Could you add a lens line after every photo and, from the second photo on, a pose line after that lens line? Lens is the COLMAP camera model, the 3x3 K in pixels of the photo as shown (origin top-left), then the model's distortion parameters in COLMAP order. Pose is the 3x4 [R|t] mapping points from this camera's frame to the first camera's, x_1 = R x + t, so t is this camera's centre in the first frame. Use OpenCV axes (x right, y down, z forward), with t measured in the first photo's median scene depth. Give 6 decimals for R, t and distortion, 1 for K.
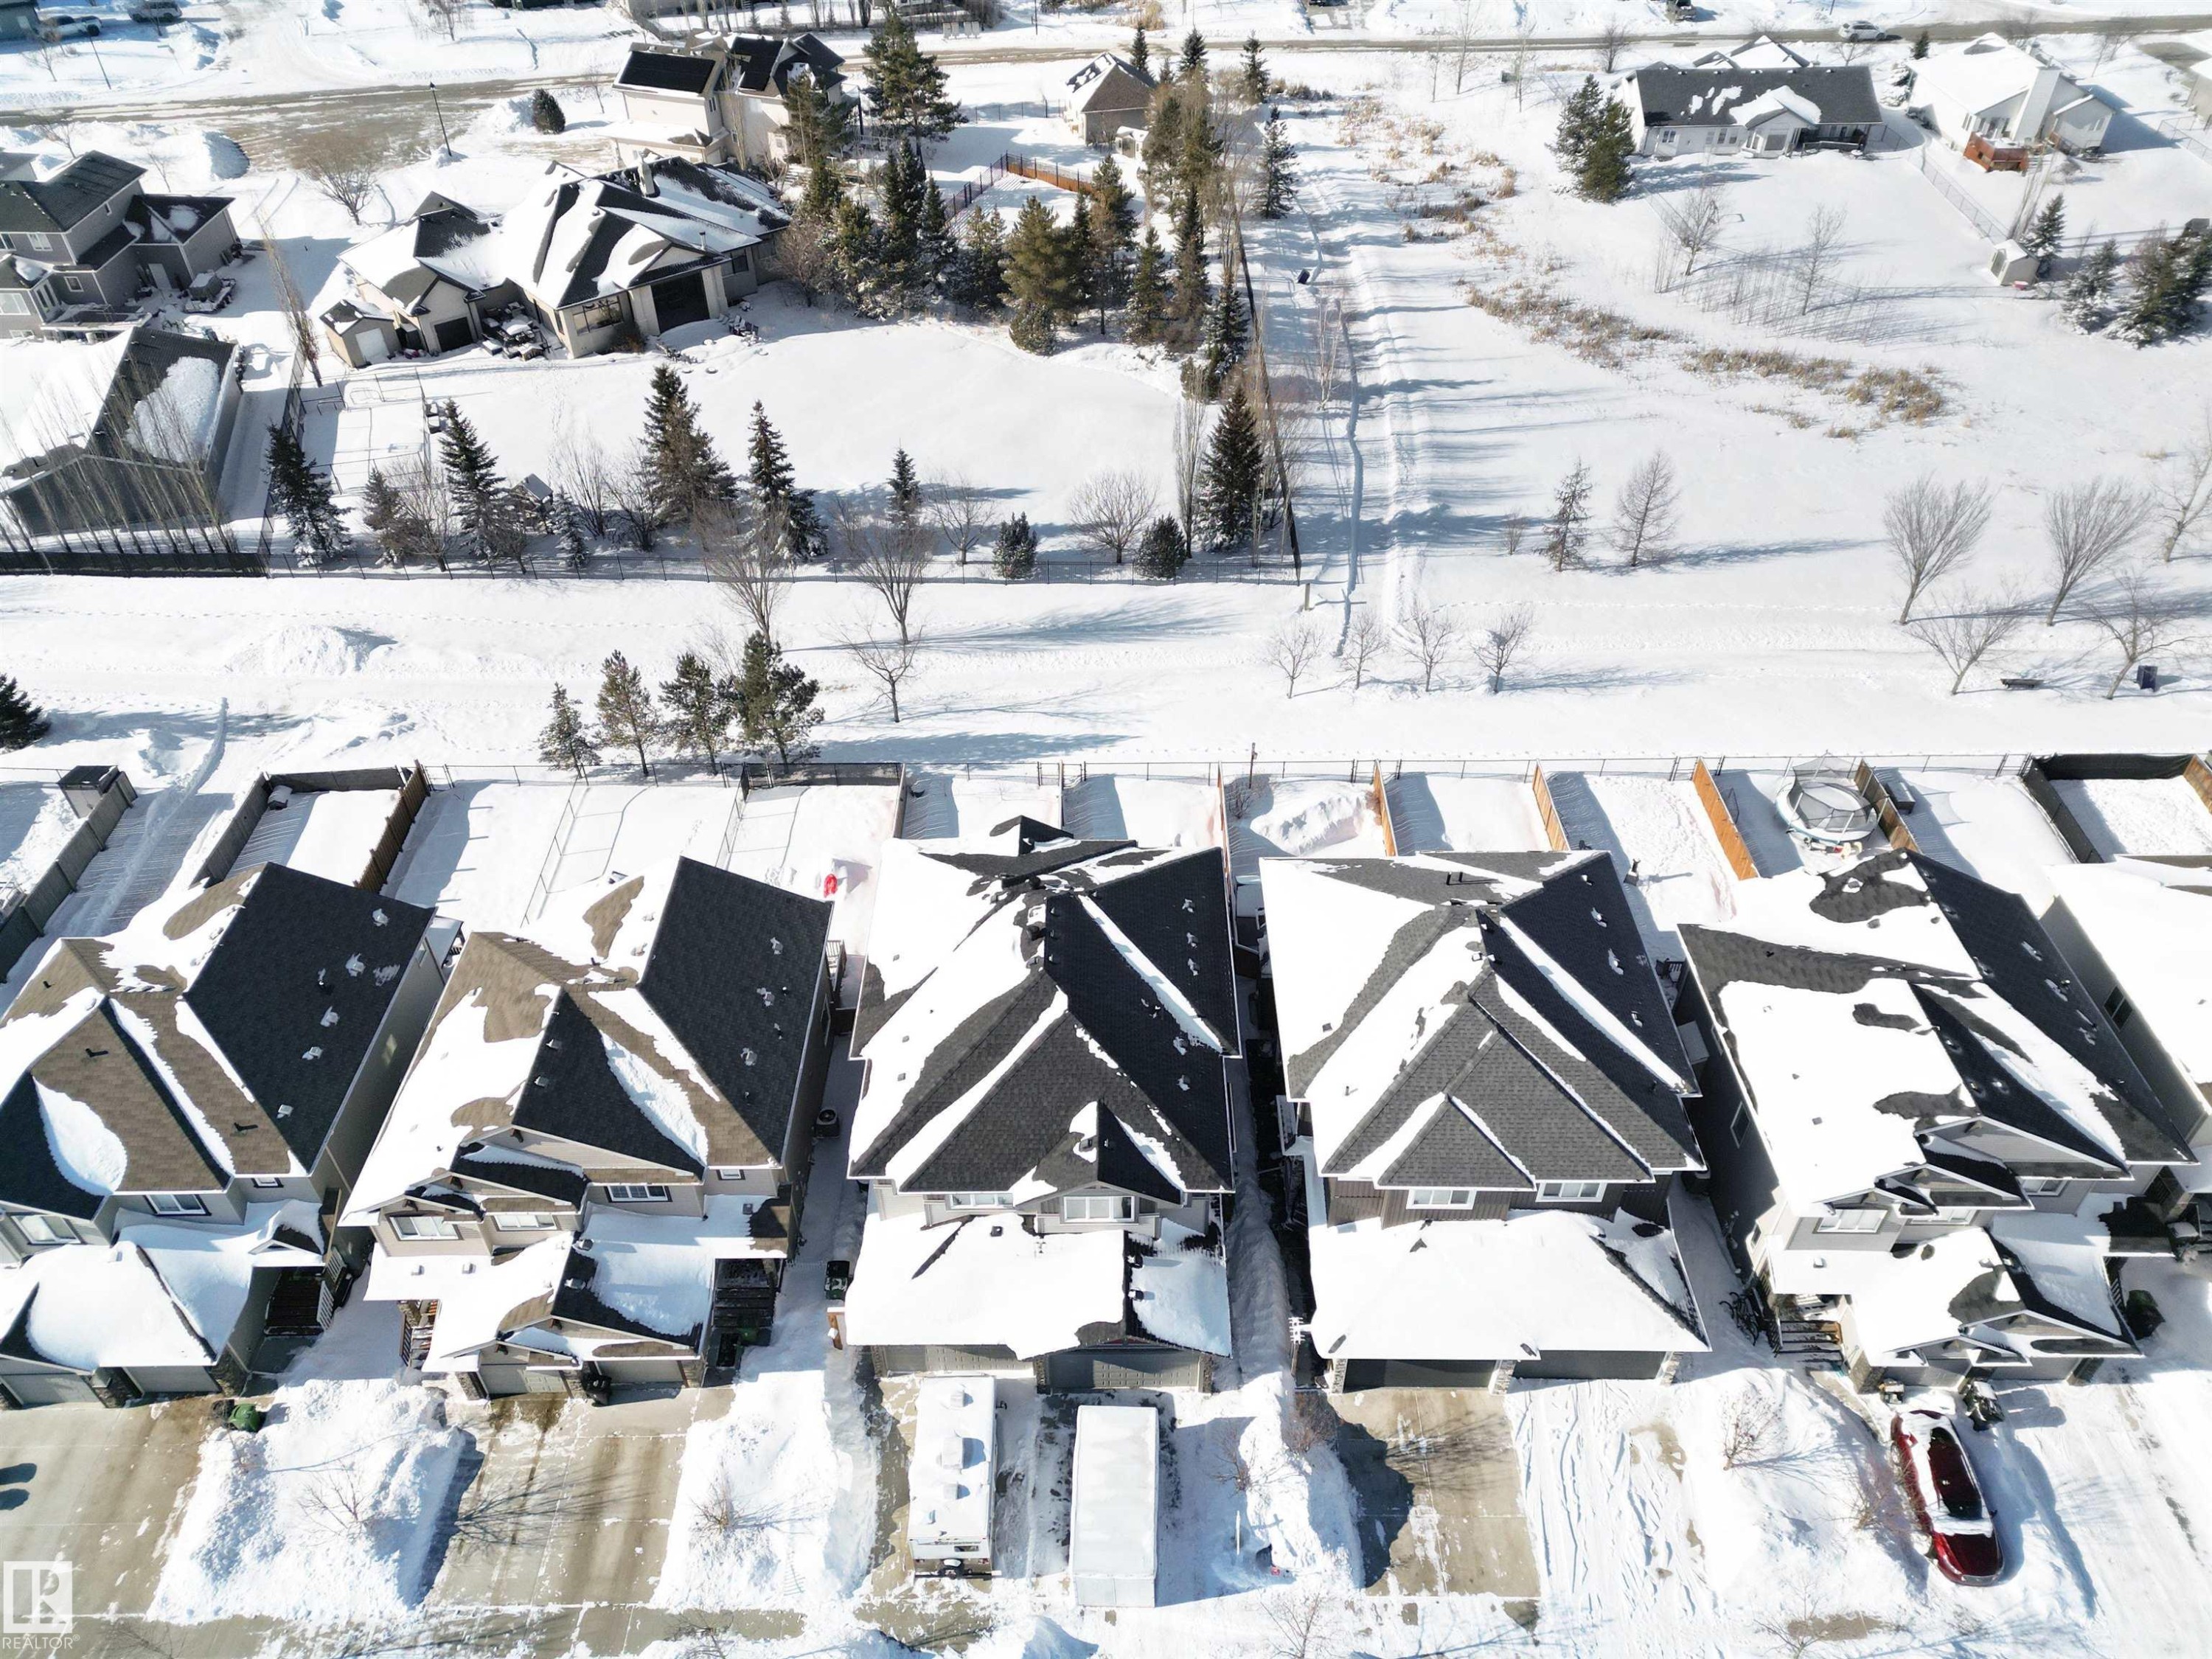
lens RADIAL K [[1587.7, 0, 1108.5], [0, 1587.7, 826.5], [0, 0, 1]] dist [0.071000, -0.045358]
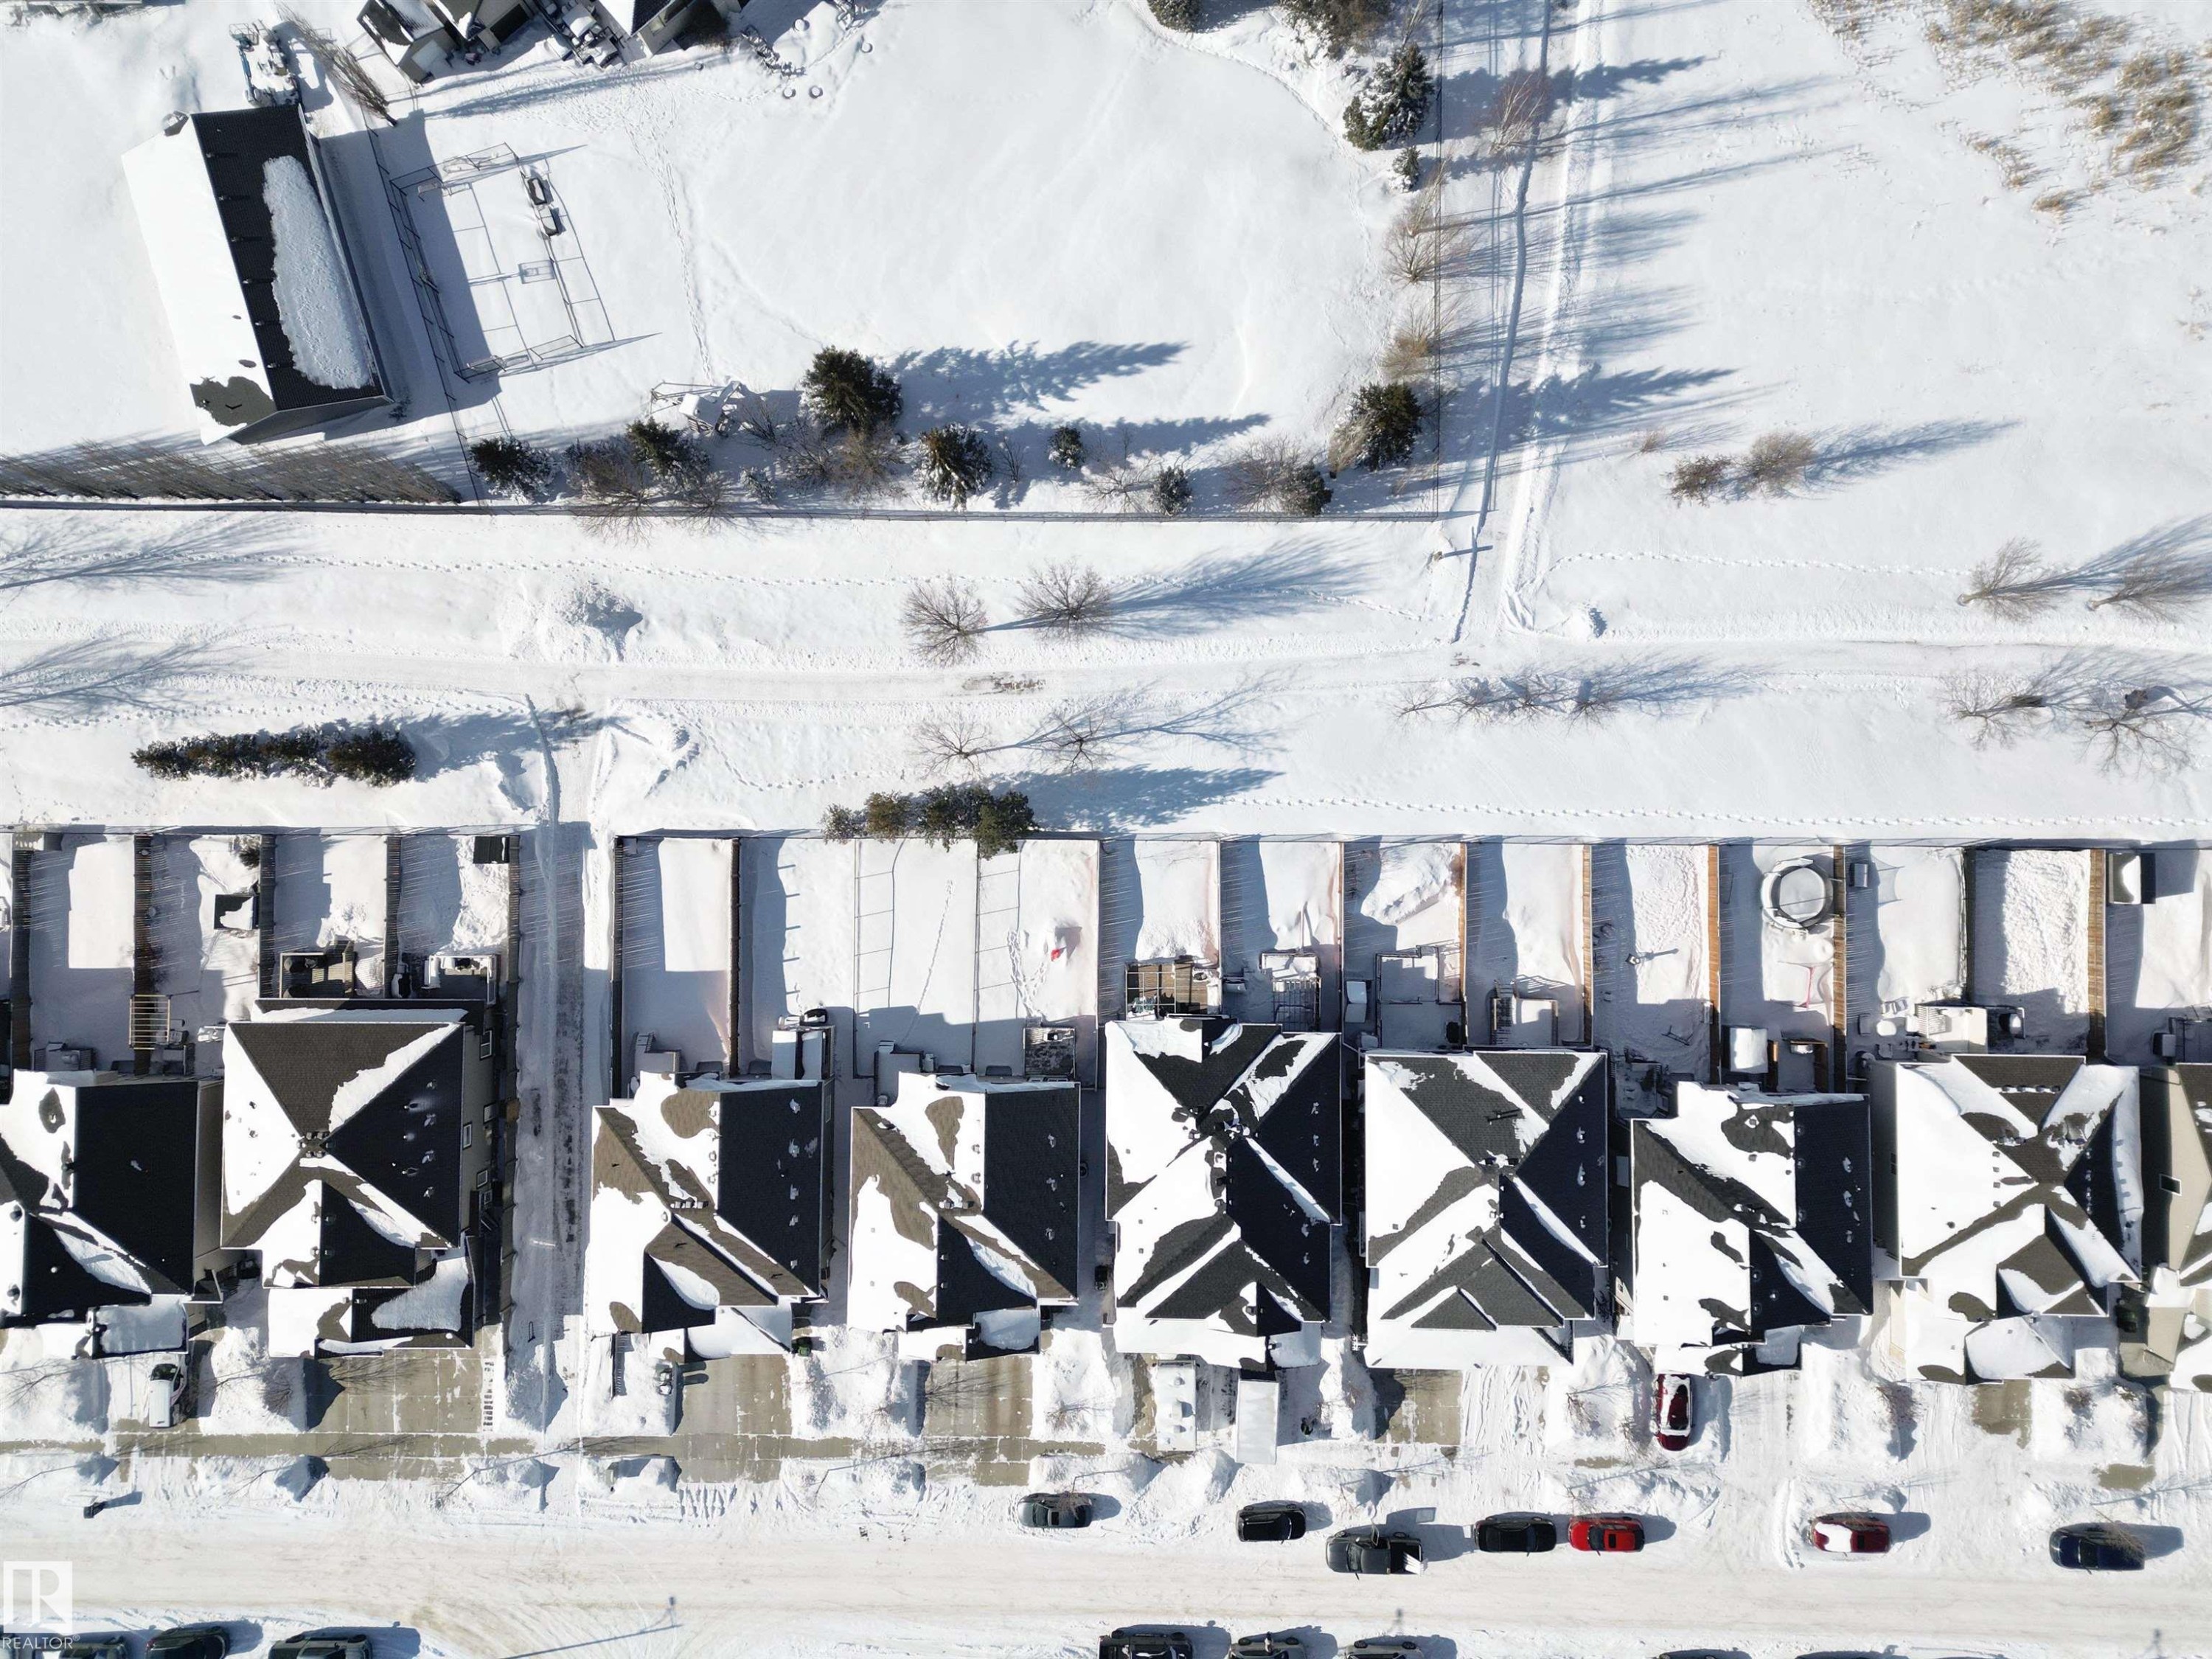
lens RADIAL K [[1587.7, 0, 1102.1], [0, 1587.7, 839.1], [0, 0, 1]] dist [0.071000, -0.045358]
pose [[0.999896, 0.007798, -0.012091, -0.152834], [0.004118, 0.650157, 0.759789, -1.418550], [0.013786, -0.759760, 0.650057, 0.217596]]
